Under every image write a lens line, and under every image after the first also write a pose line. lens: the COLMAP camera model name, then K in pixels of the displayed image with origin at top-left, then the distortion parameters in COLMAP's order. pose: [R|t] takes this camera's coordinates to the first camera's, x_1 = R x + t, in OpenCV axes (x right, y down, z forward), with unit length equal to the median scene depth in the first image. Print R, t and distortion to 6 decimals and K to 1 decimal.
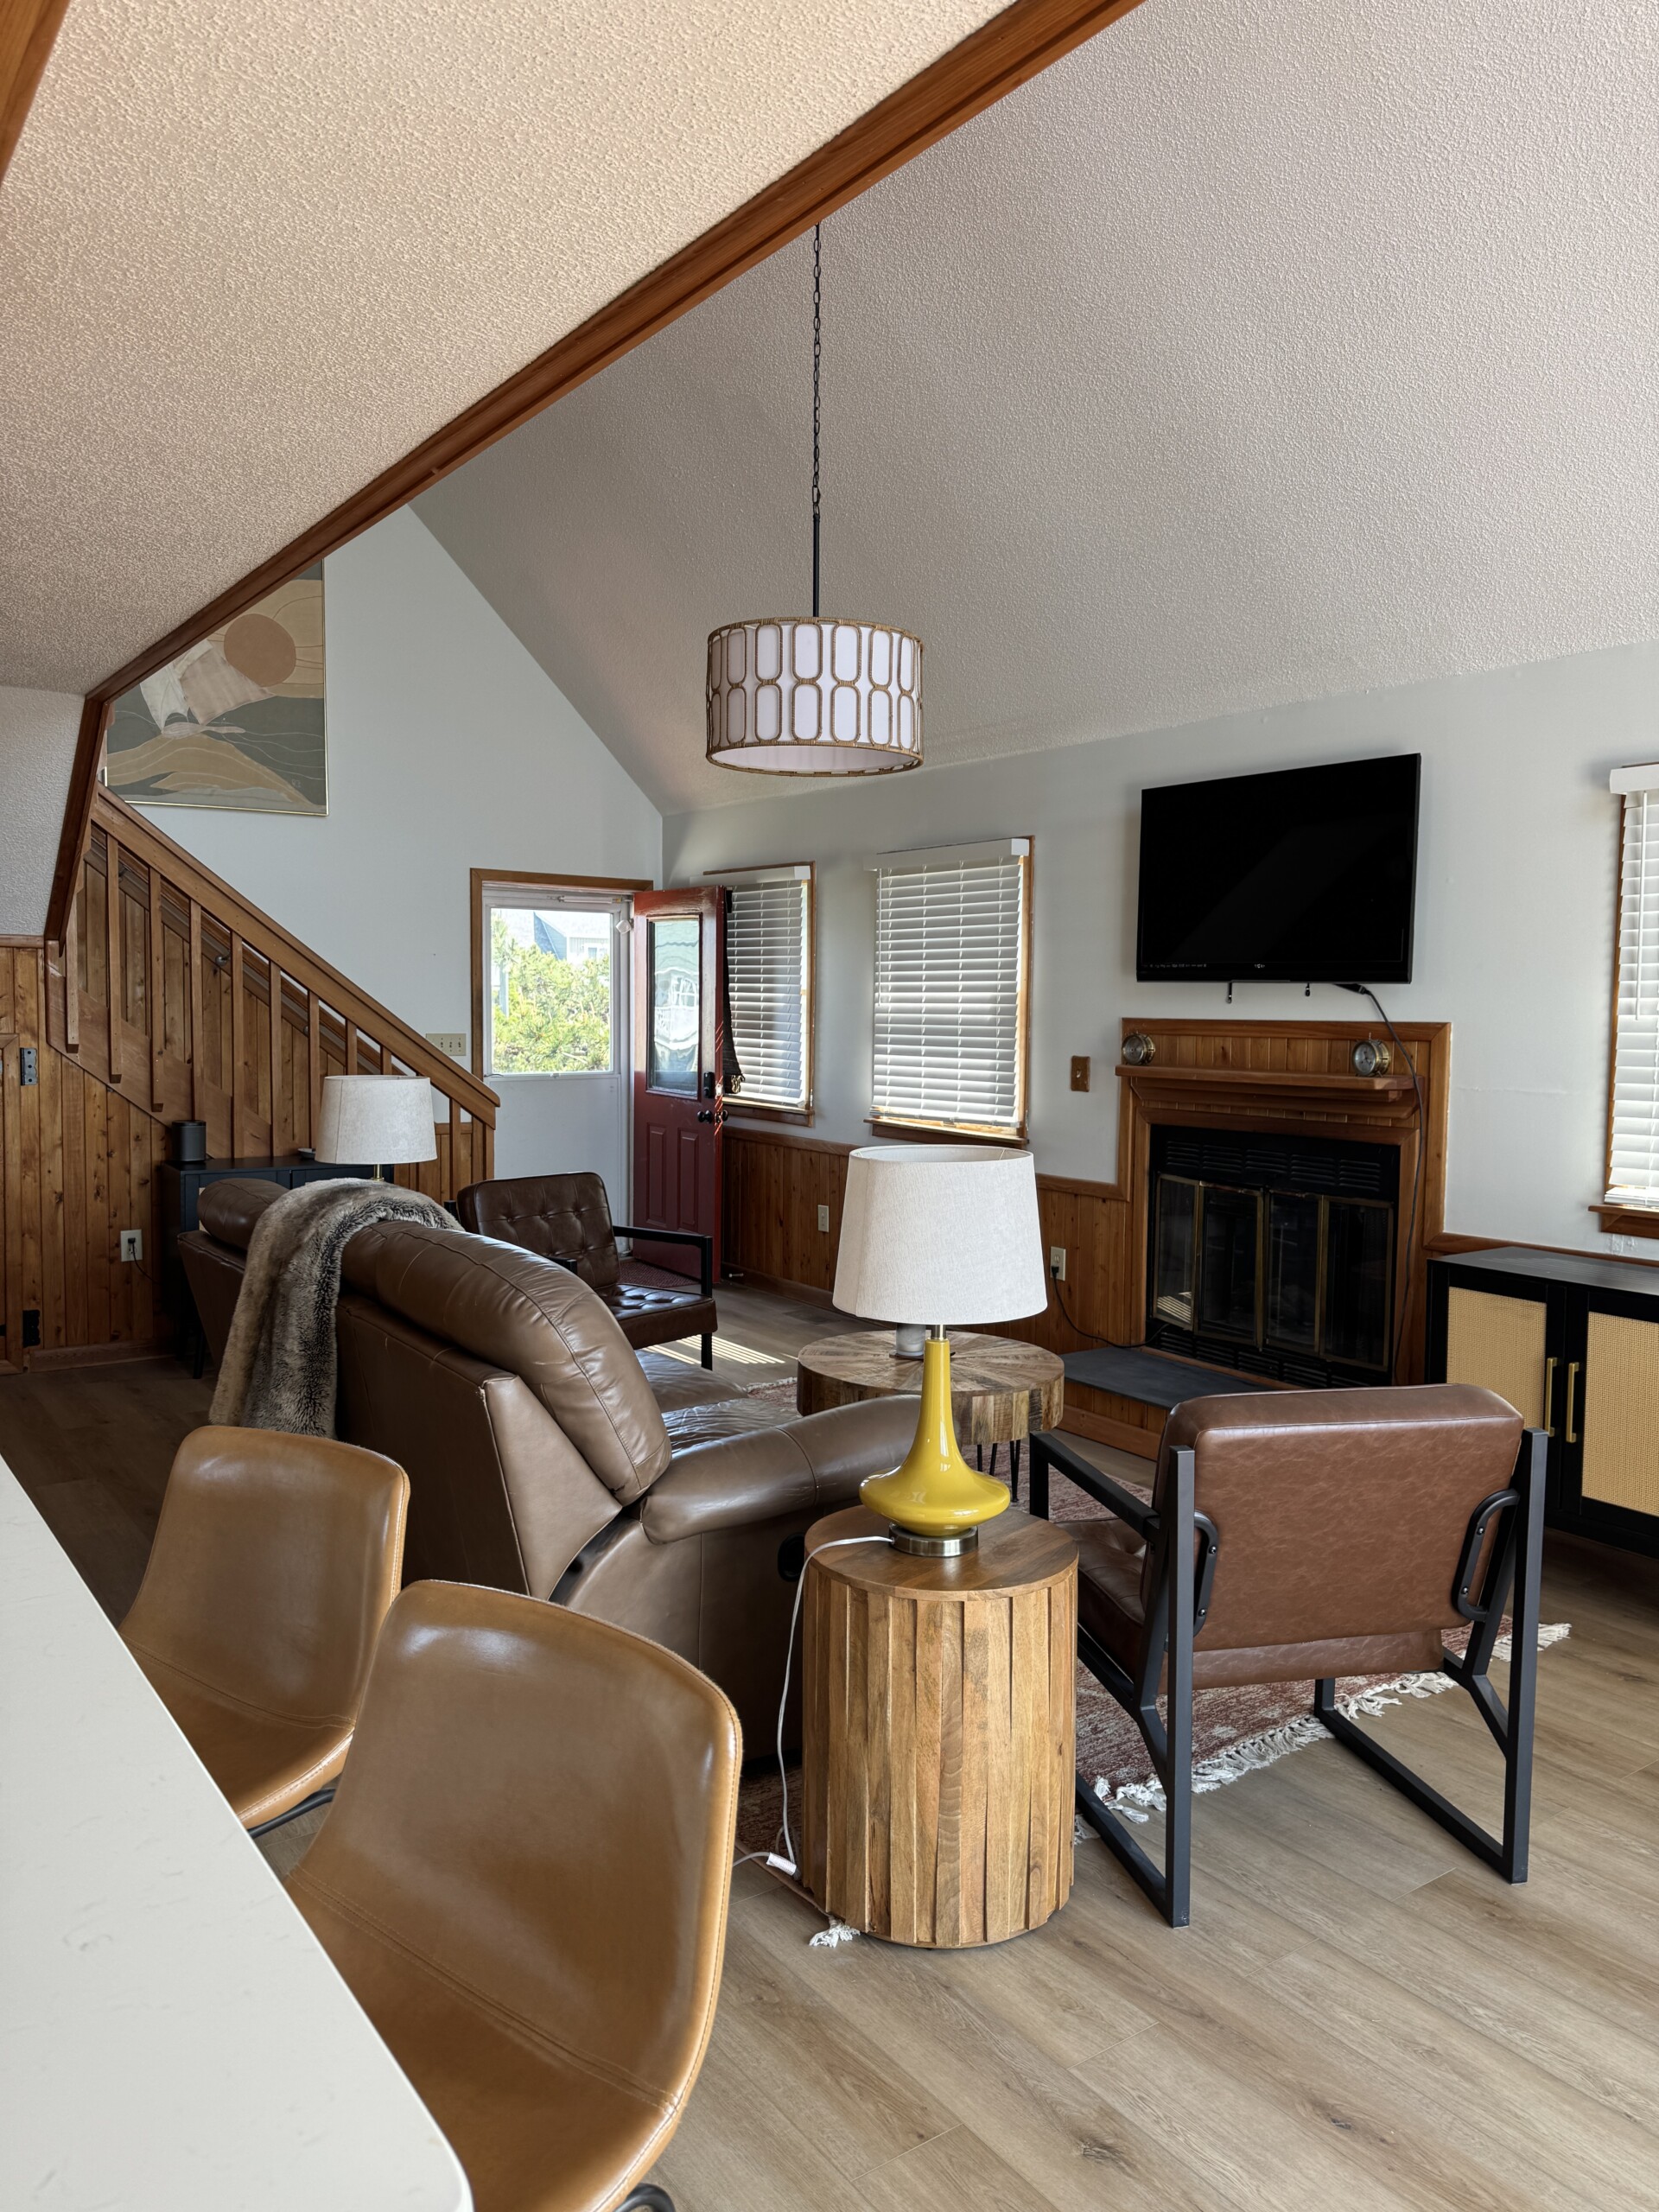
lens RADIAL K [[1577.4, 0, 829.5], [0, 1577.4, 1106.0], [0, 0, 1]] dist [0.101737, -0.000291]
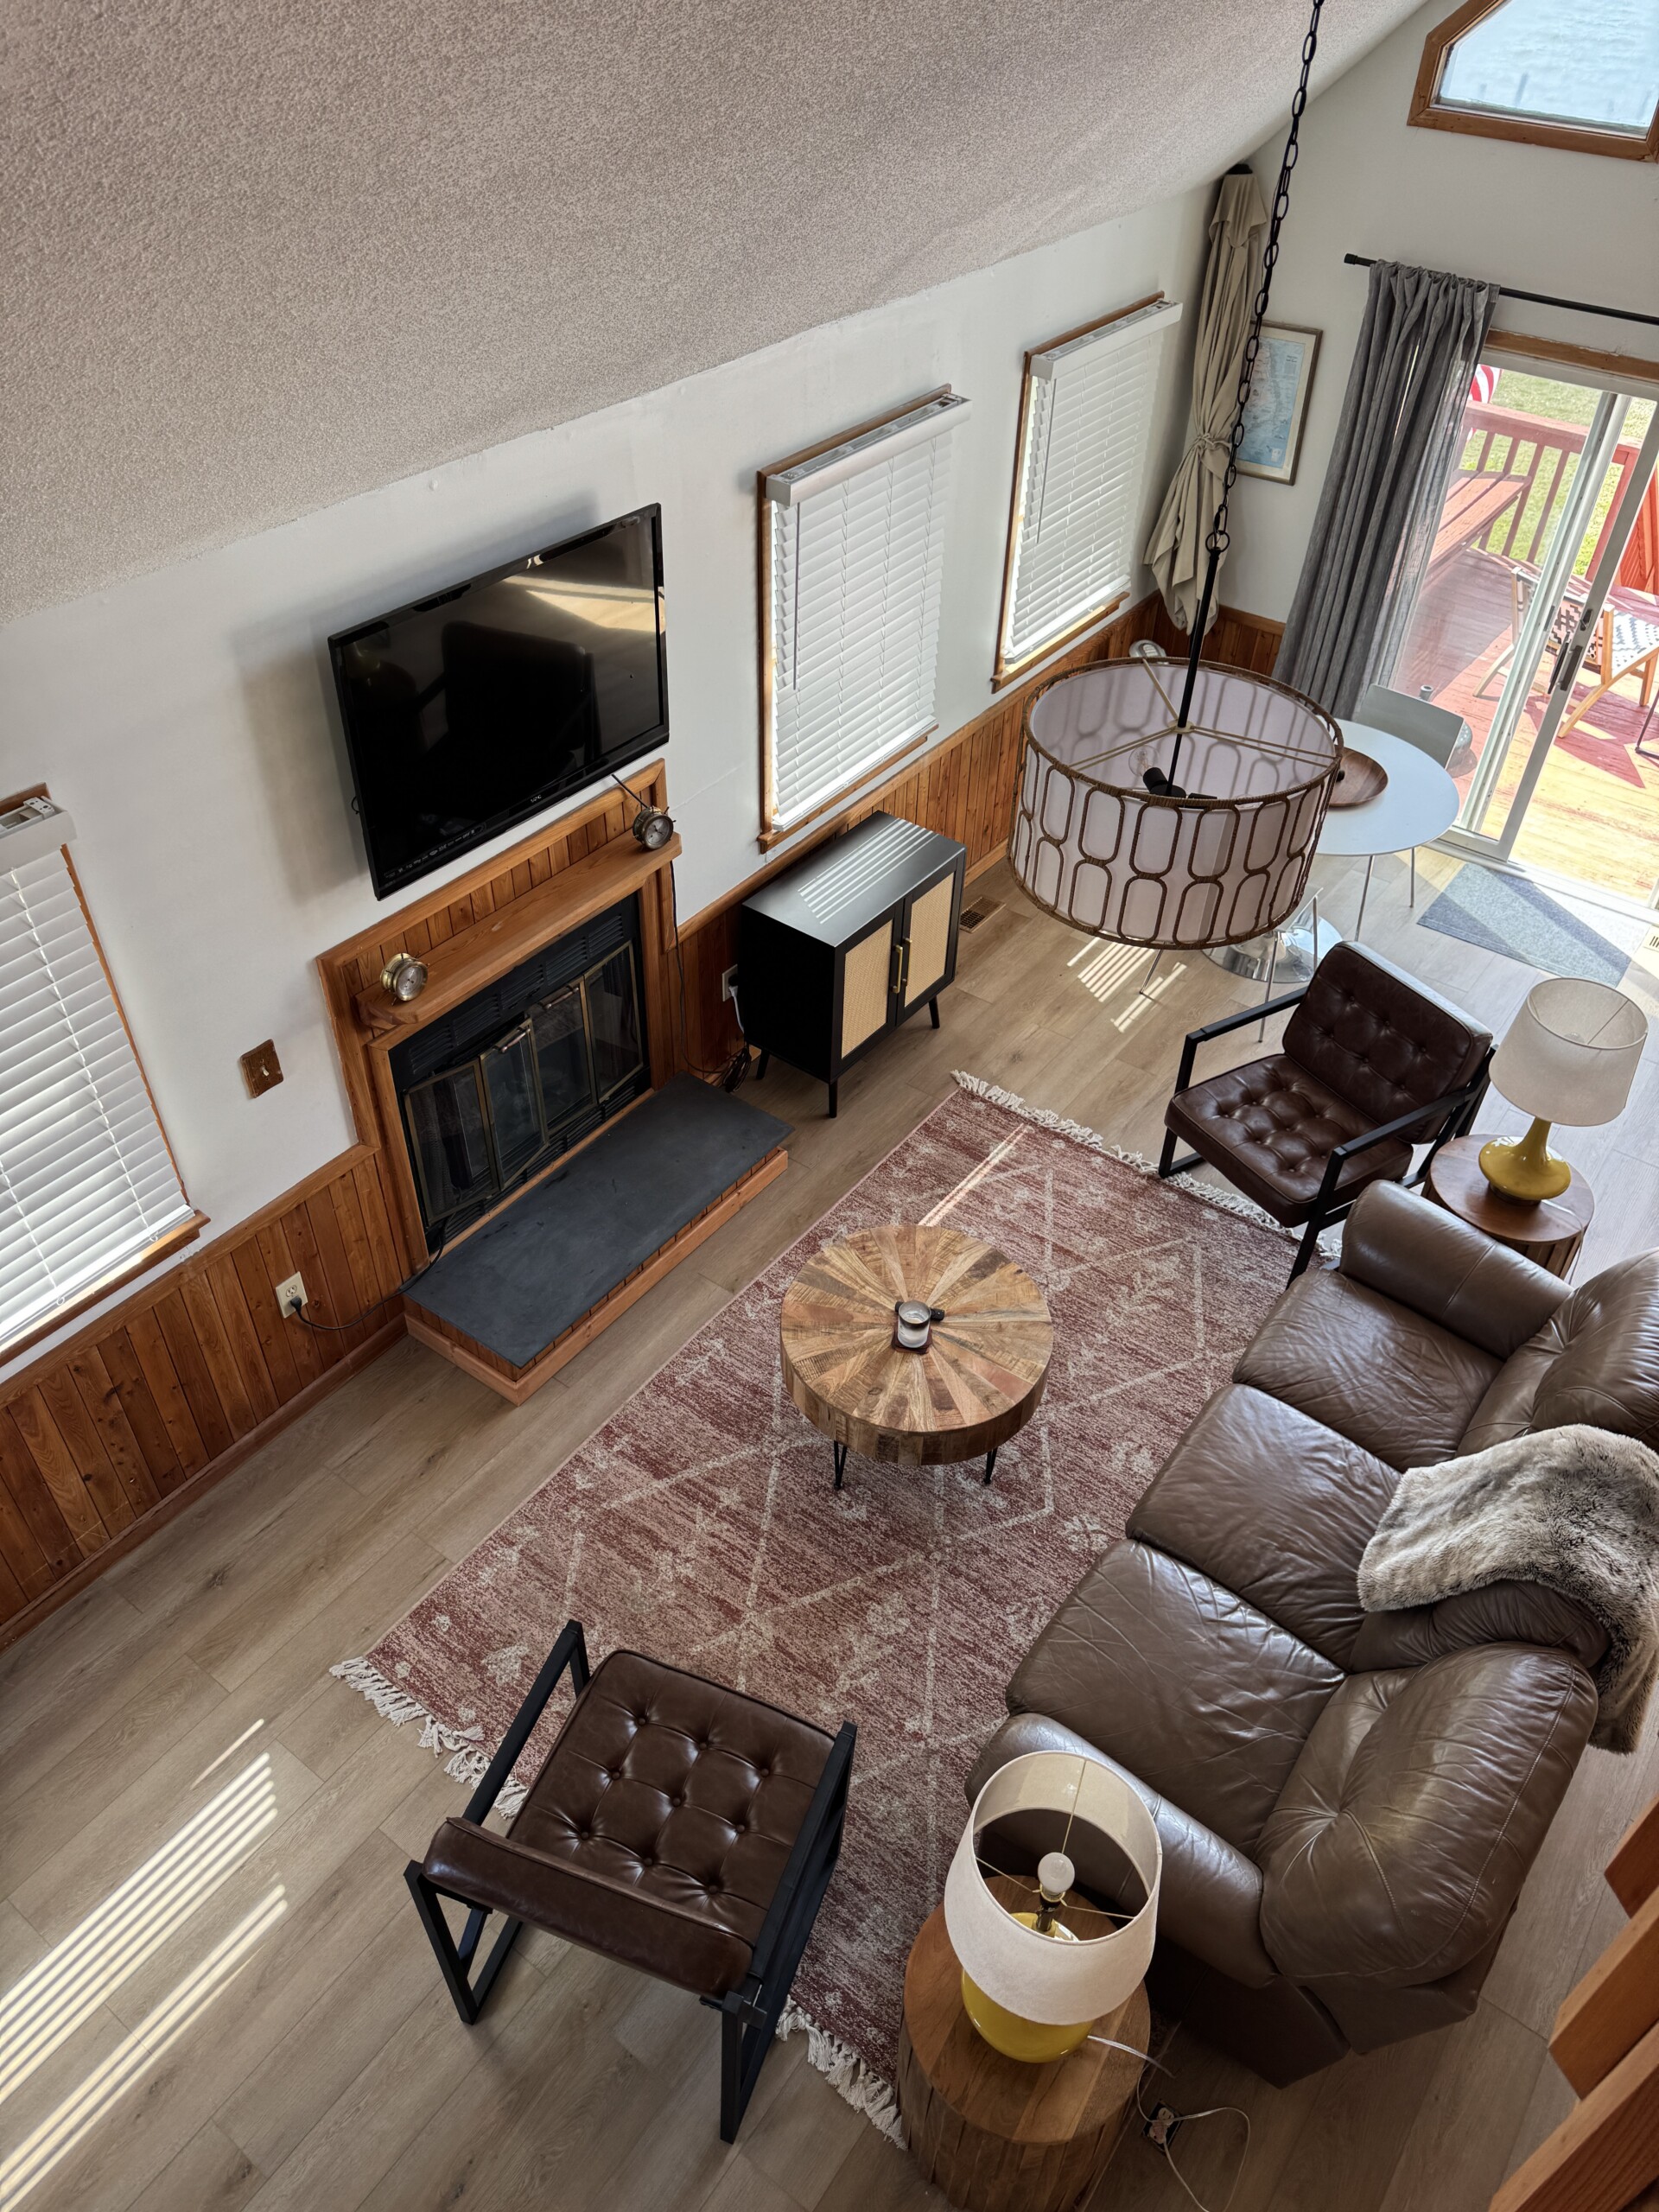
lens RADIAL K [[1562.5, 0, 829.5], [0, 1562.5, 1106.0], [0, 0, 1]] dist [0.096843, -0.111783]
pose [[-0.302345, -0.634376, 0.711446, -0.382869], [0.029740, 0.739736, 0.672240, -0.437966], [-0.952735, 0.224407, -0.204789, 0.914342]]
